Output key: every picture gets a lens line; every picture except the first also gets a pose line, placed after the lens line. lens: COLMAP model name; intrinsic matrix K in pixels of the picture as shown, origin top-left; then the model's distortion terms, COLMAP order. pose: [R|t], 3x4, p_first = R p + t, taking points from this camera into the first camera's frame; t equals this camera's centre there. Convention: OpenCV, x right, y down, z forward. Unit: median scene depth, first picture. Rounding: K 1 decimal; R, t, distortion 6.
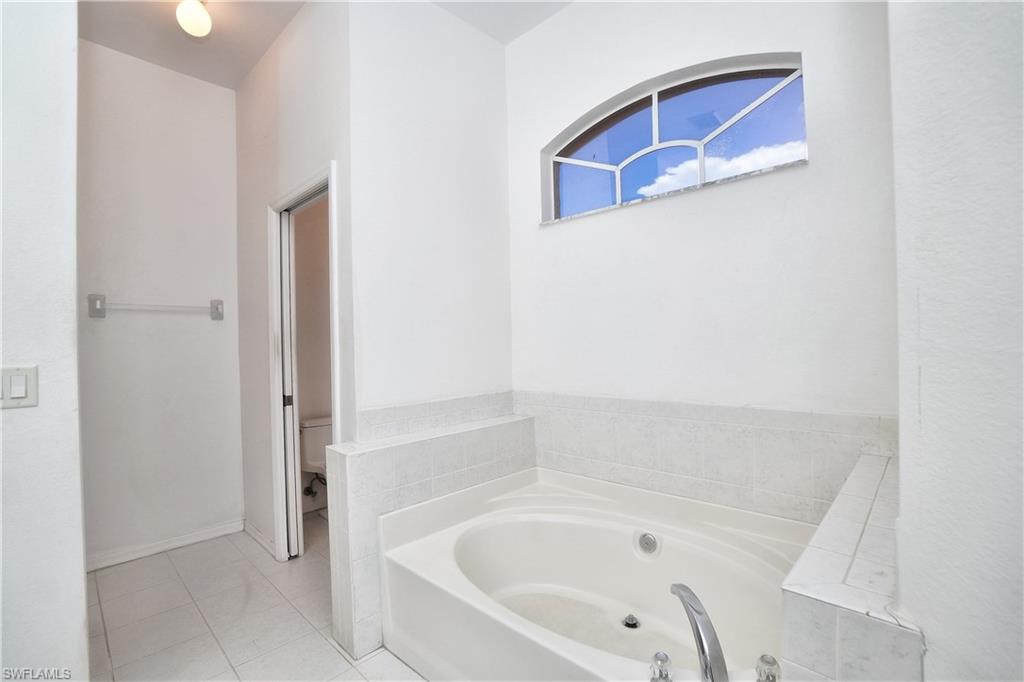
lens RADIAL K [[452.2, 0, 504.7], [0, 452.2, 343.0], [0, 0, 1]] dist [-0.067095, 0.024325]
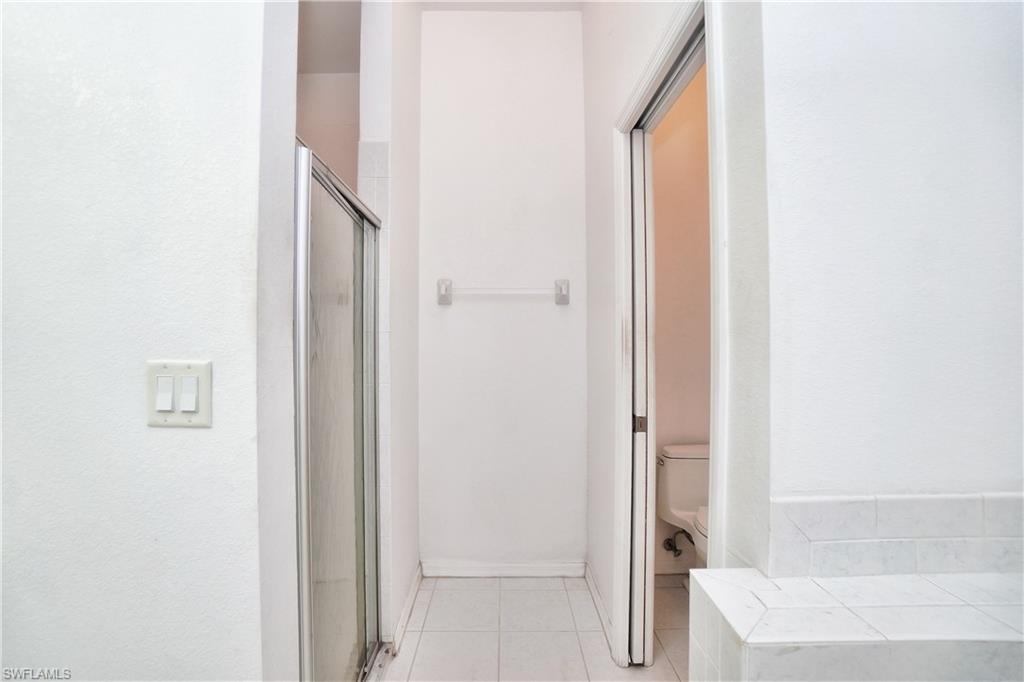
lens RADIAL K [[452.2, 0, 504.7], [0, 452.2, 343.0], [0, 0, 1]] dist [-0.067095, 0.024325]
pose [[0.695758, 0.019579, -0.718009, -0.160596], [-0.011450, 0.999804, 0.016168, 0.004634], [0.718185, -0.003028, 0.695846, 0.412677]]
